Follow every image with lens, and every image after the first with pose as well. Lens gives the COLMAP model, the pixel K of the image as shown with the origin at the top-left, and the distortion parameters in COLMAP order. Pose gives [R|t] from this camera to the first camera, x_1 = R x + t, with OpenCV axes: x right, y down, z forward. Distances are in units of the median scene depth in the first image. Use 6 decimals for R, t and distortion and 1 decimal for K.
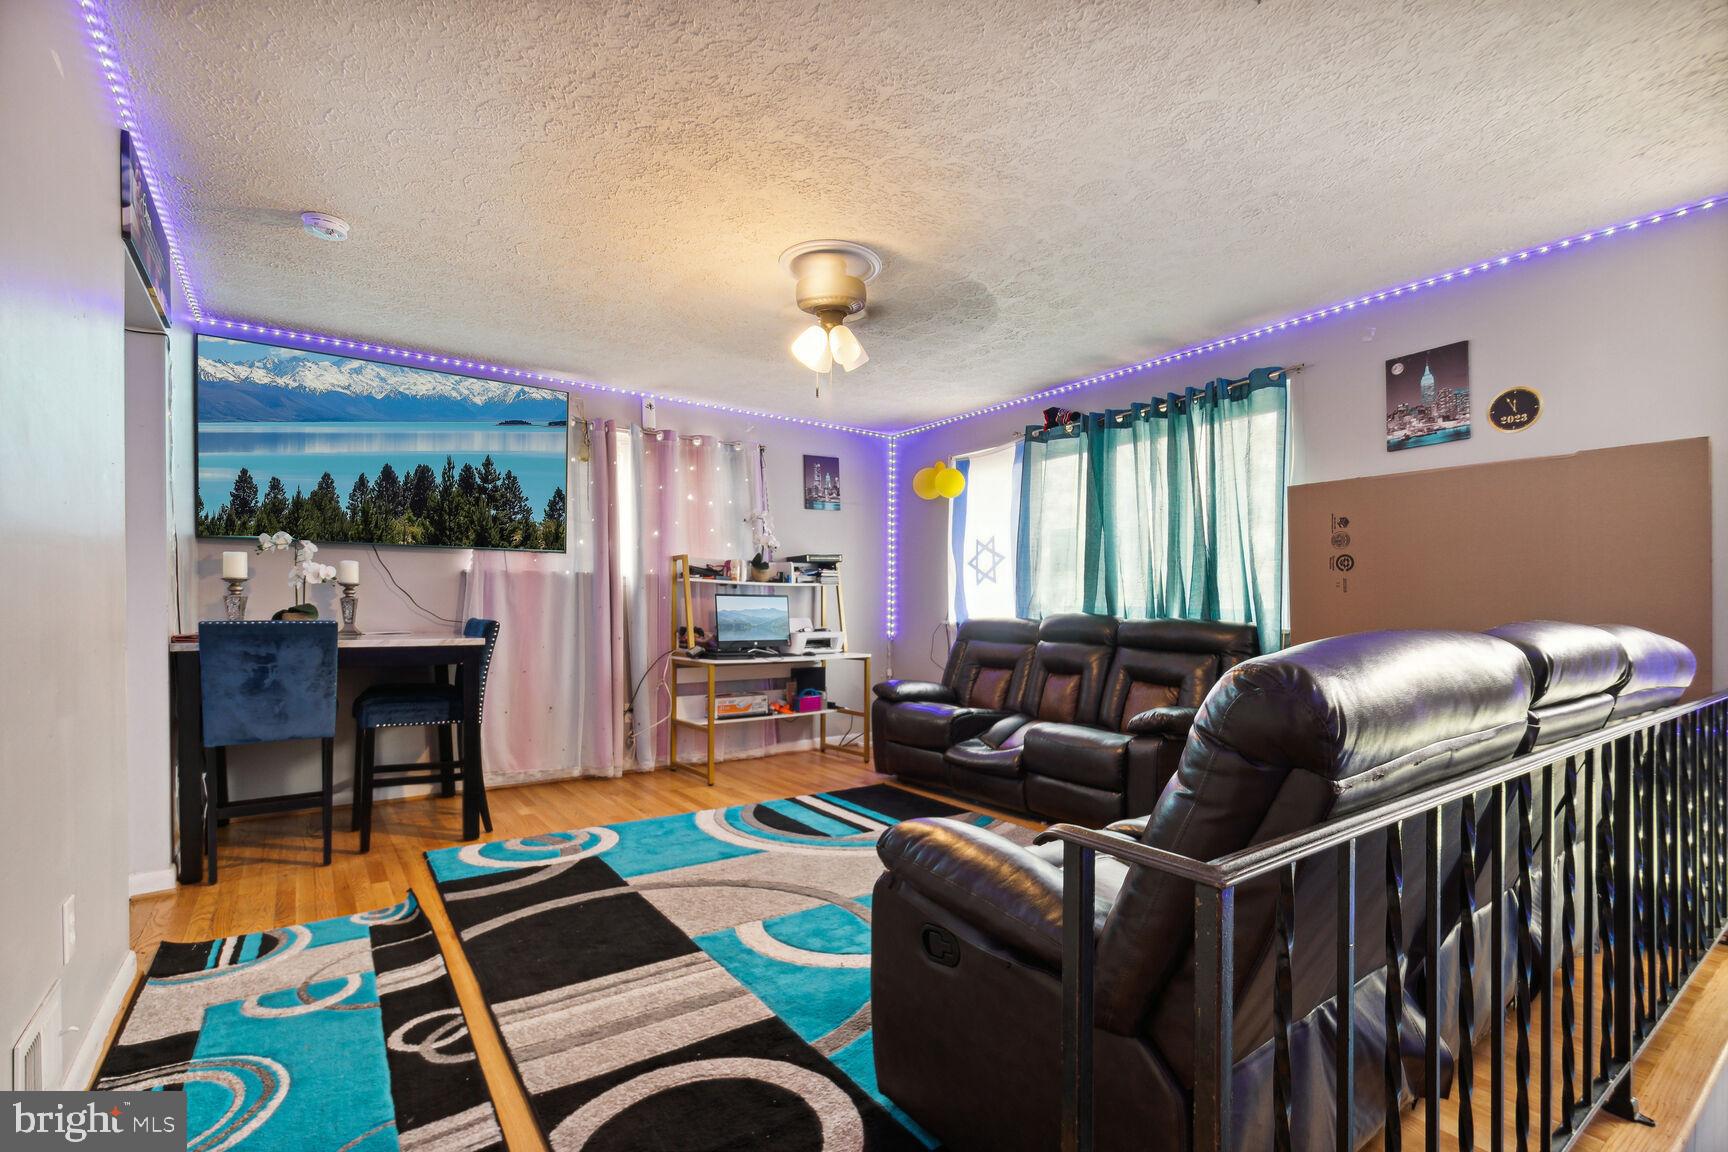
lens RADIAL K [[776.8, 0, 884.8], [0, 776.8, 609.2], [0, 0, 1]] dist [0.000896, 0.000421]
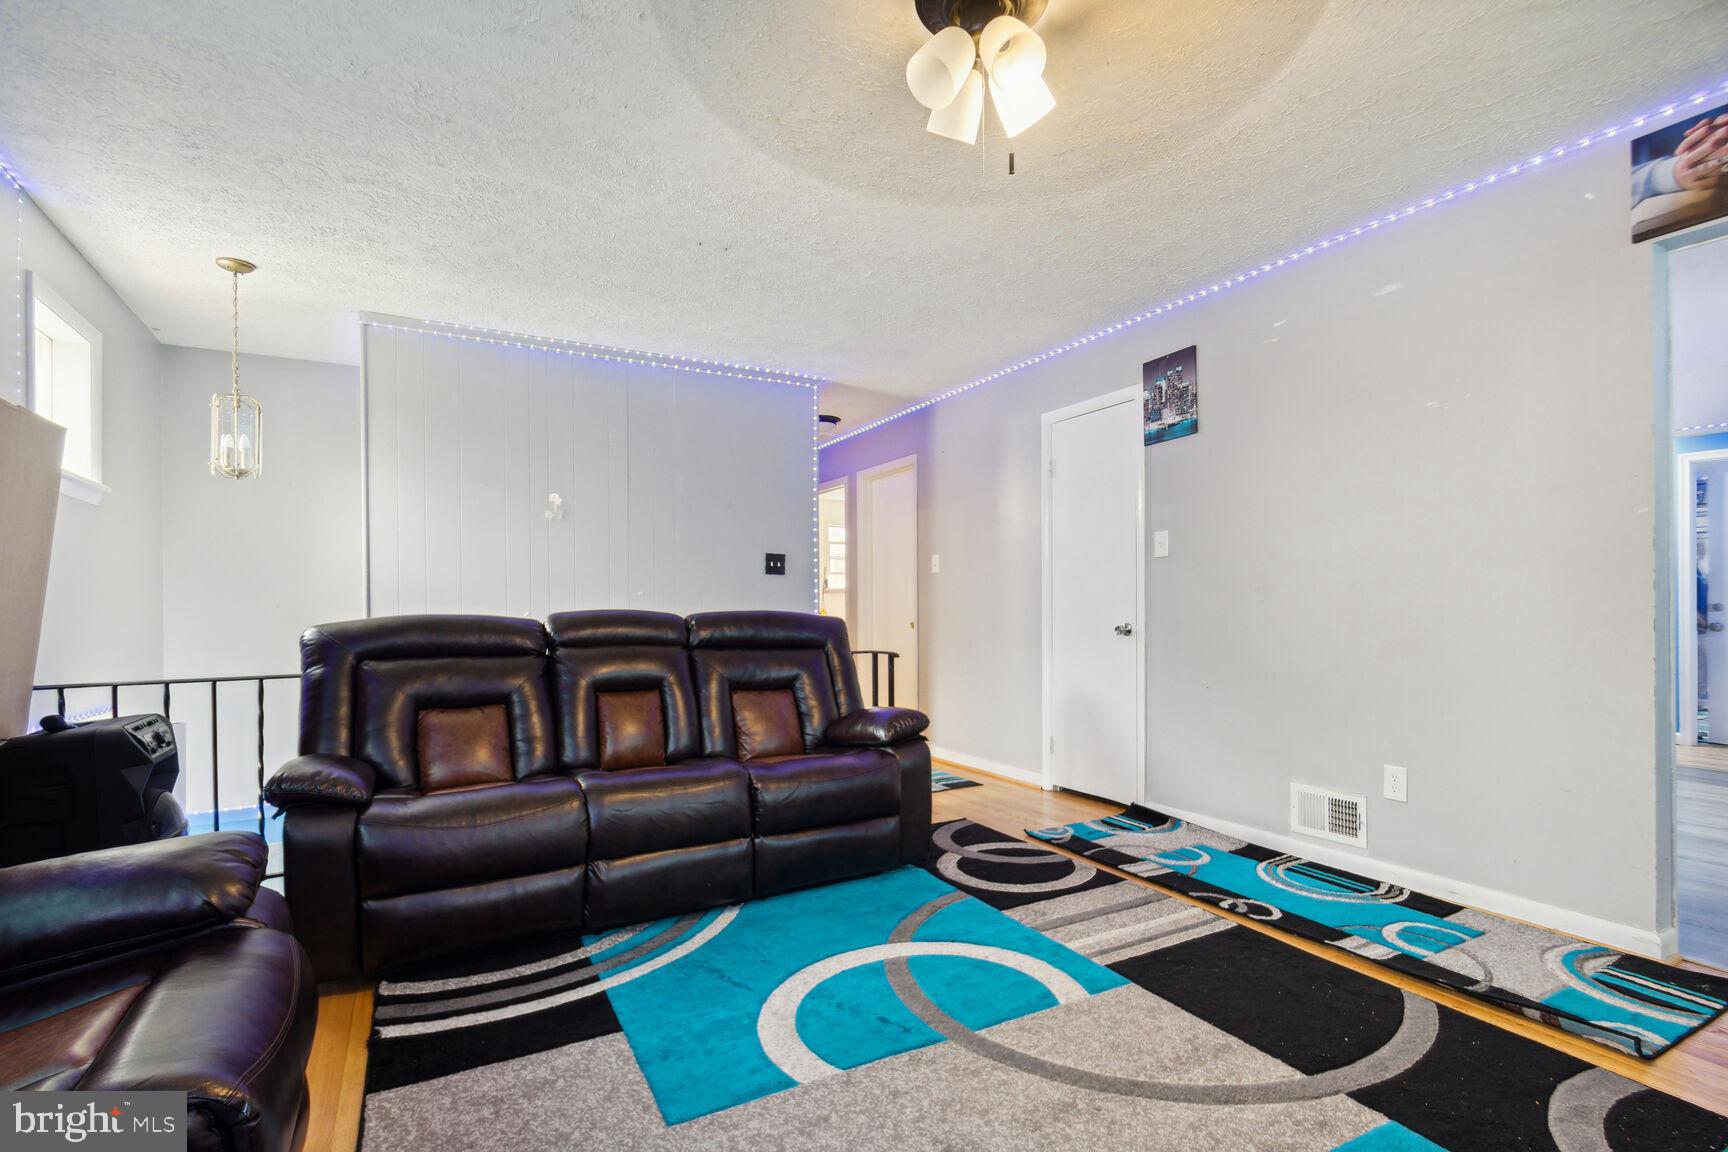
lens RADIAL K [[810.1, 0, 870.8], [0, 810.1, 596.1], [0, 0, 1]] dist [0.000403, 0.000153]
pose [[-0.992350, 0.007291, 0.123244, -0.049535], [0.008565, 0.999915, 0.009811, -0.010393], [-0.123162, 0.010791, -0.992328, 1.235708]]
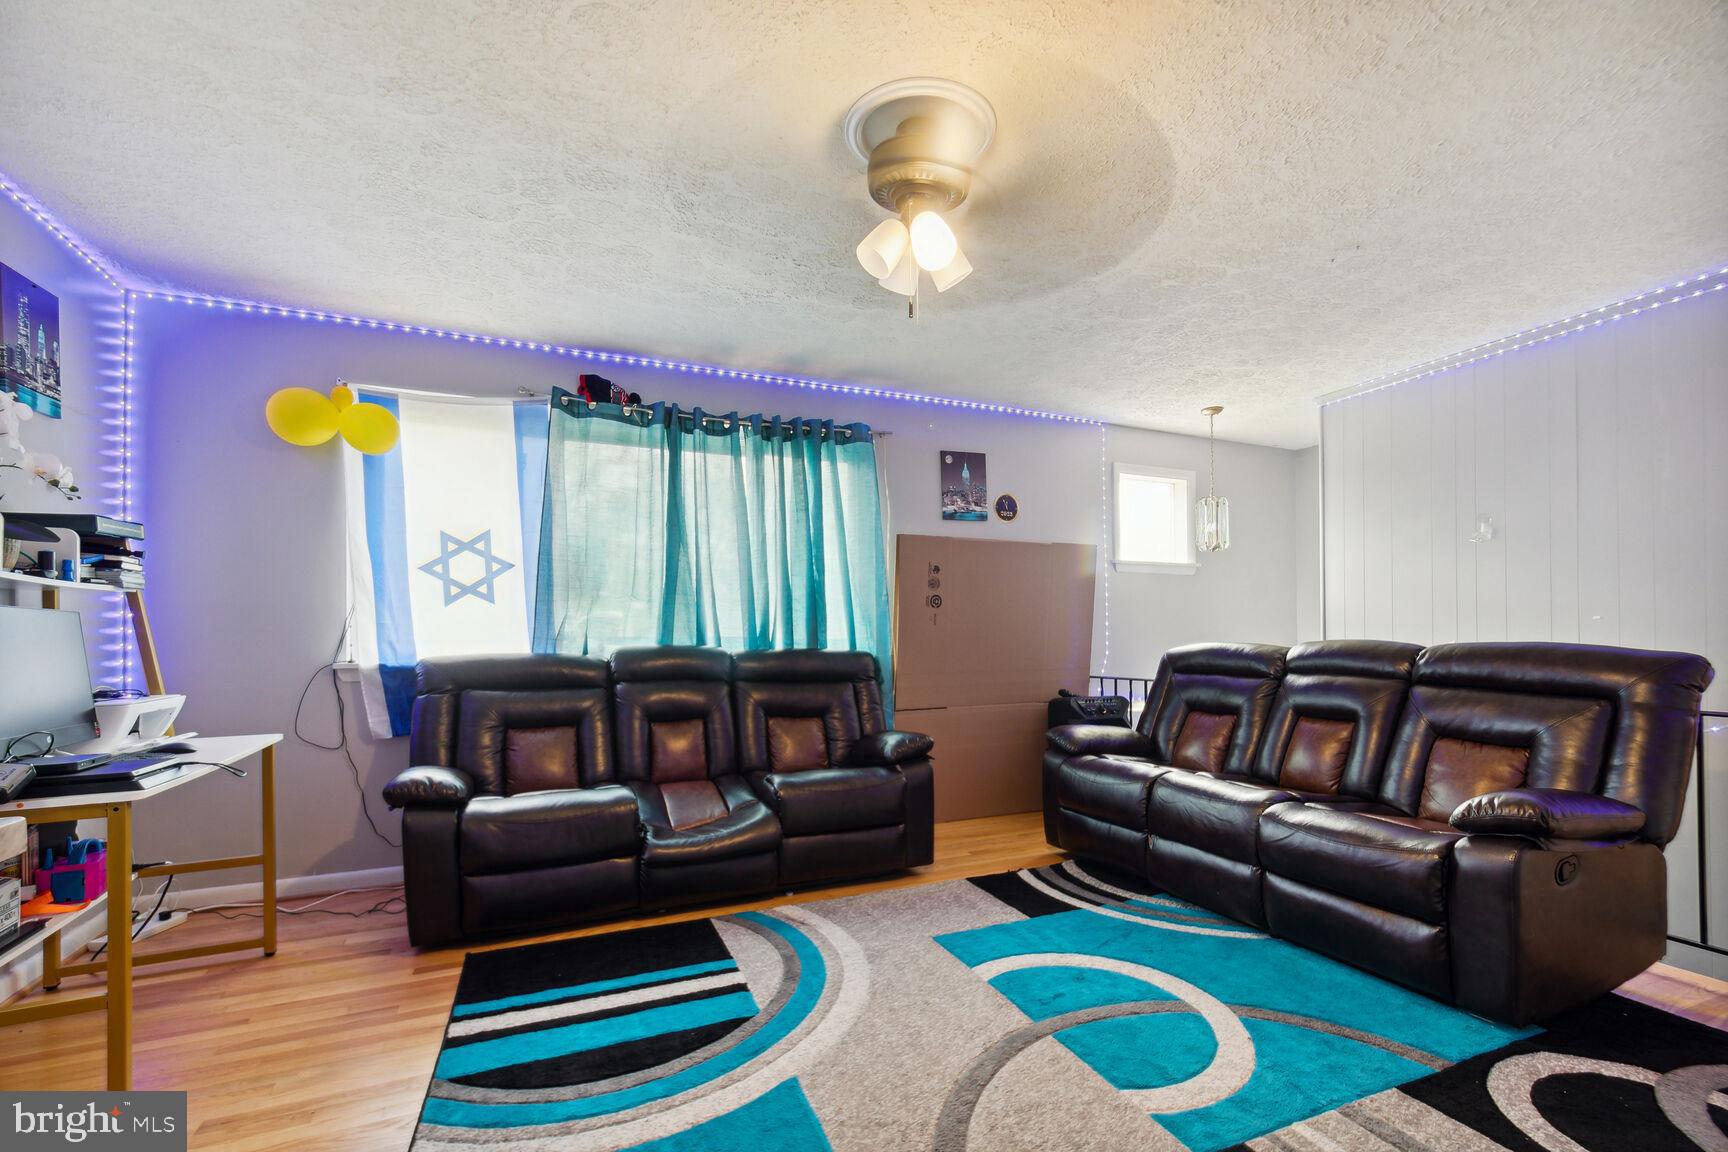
lens RADIAL K [[772.5, 0, 895.3], [0, 772.5, 636.7], [0, 0, 1]] dist [-0.002621, -0.000166]
pose [[0.209358, 0.008553, 0.977802, -0.578392], [0.014142, 0.999831, -0.011774, 0.010937], [-0.977737, 0.016293, 0.209201, 0.708436]]
